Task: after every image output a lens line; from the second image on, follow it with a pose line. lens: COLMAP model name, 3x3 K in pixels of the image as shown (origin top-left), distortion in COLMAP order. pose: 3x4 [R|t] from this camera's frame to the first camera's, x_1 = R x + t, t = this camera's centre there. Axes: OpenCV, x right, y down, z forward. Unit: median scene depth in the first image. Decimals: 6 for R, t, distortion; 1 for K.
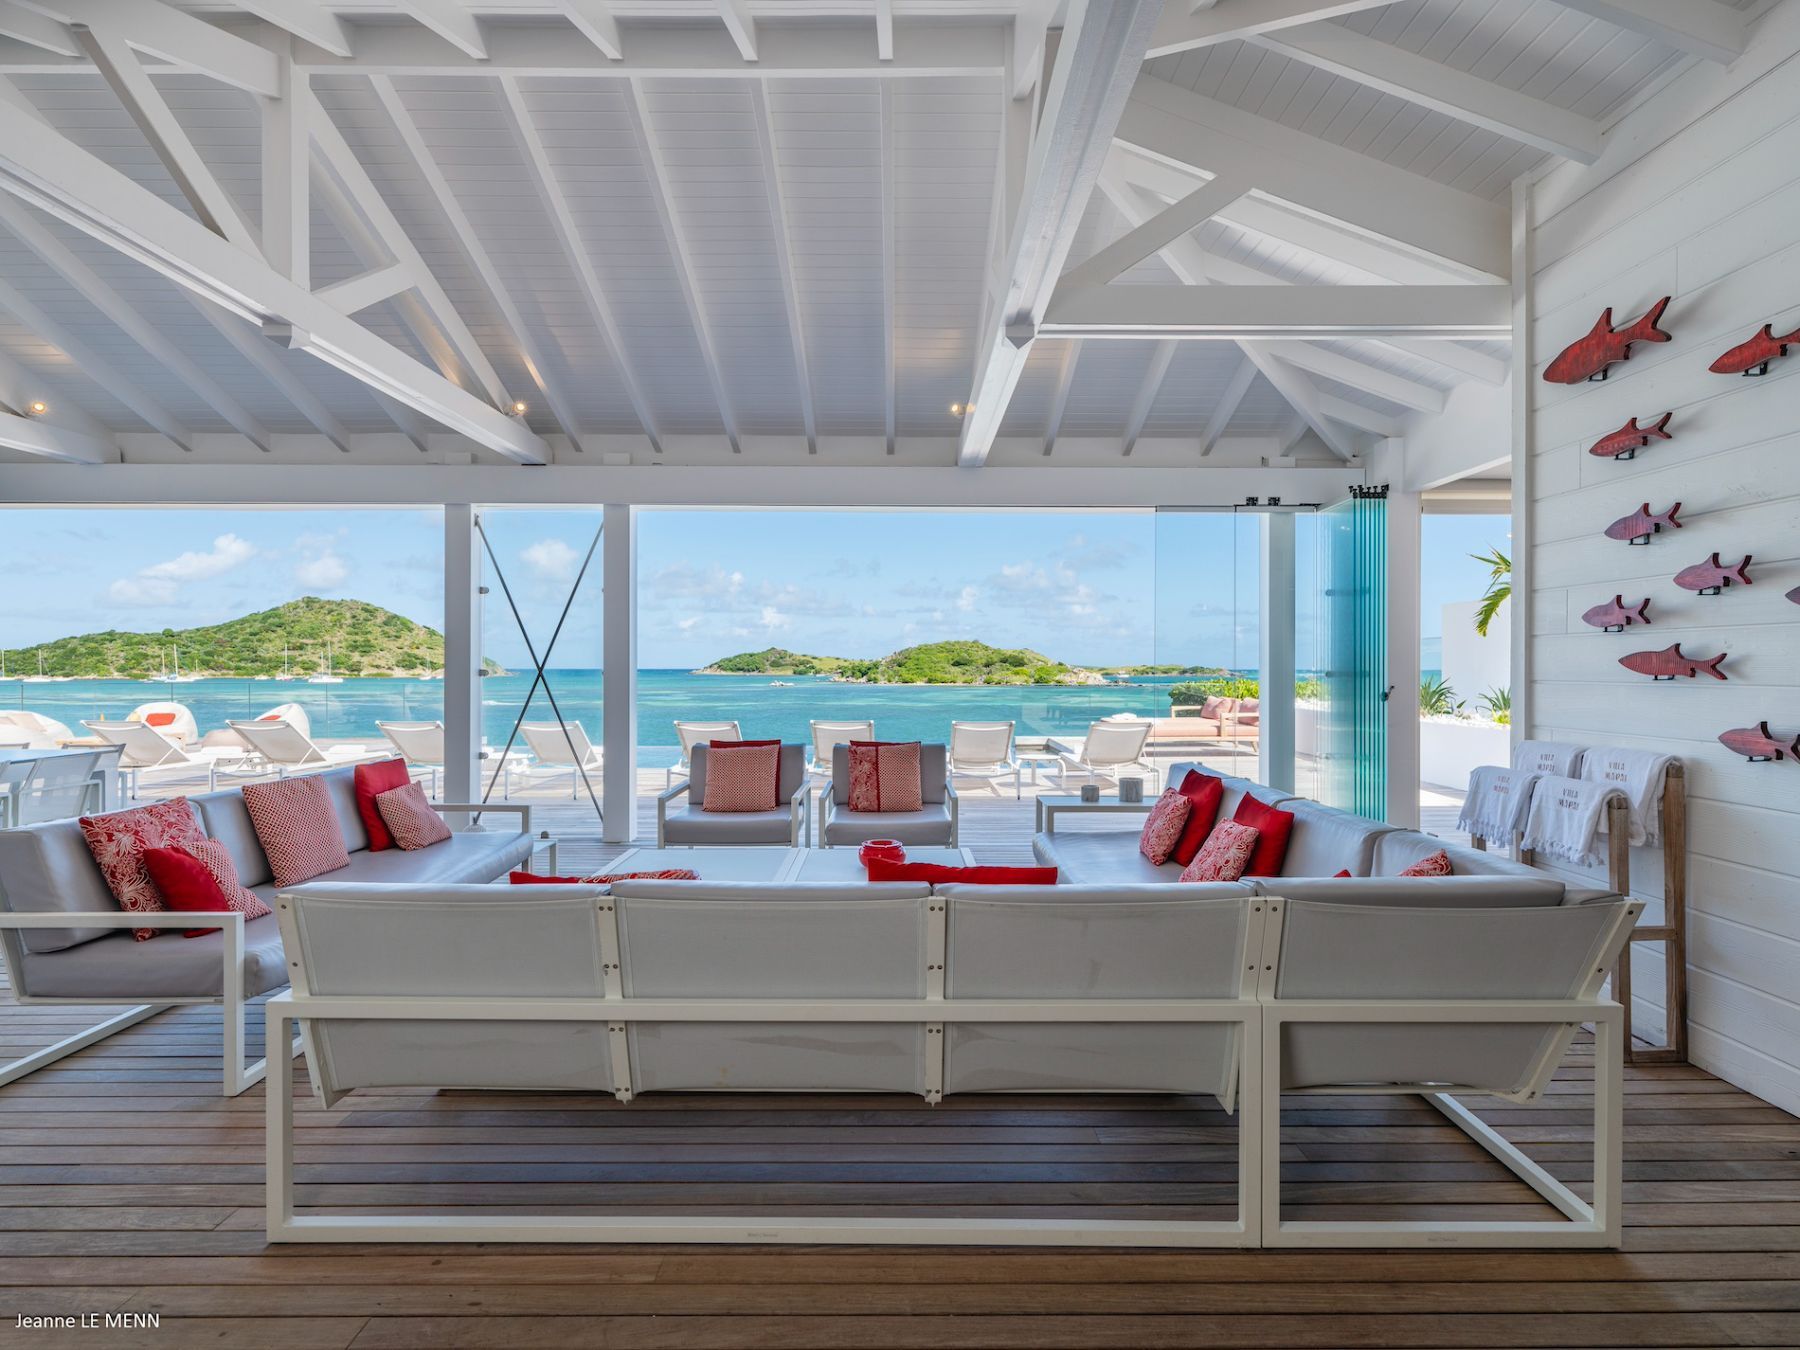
lens RADIAL K [[922.7, 0, 900.0], [0, 922.7, 675.0], [0, 0, 1]] dist [0.001807, 0.000381]
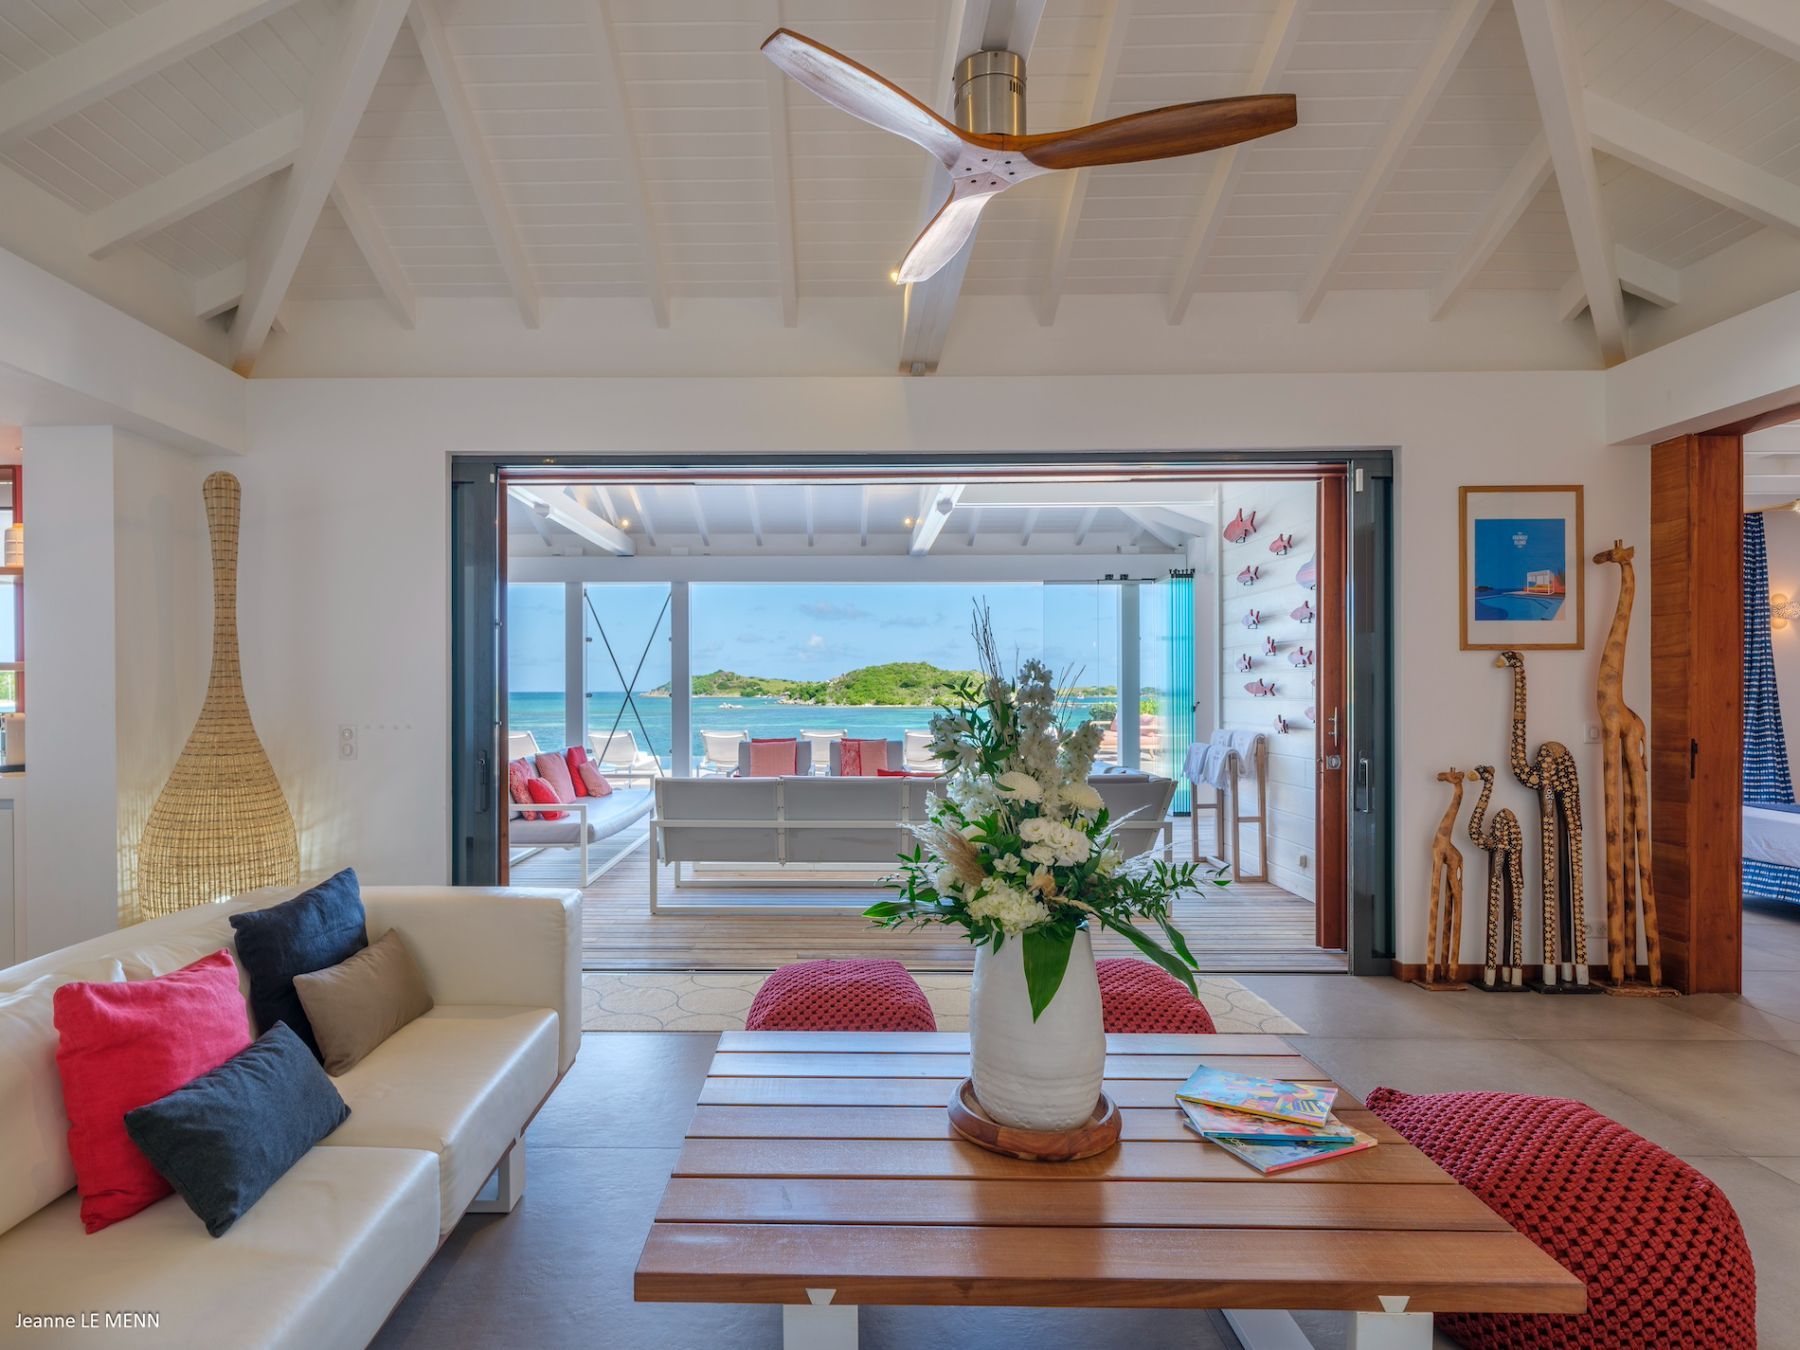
lens RADIAL K [[906.6, 0, 829.5], [0, 906.6, 683.7], [0, 0, 1]] dist [-0.000547, -0.000016]
pose [[0.999765, -0.004144, -0.021279, -0.038772], [0.003838, 0.999889, -0.014376, 0.001261], [0.021336, 0.014291, 0.999670, -0.499666]]
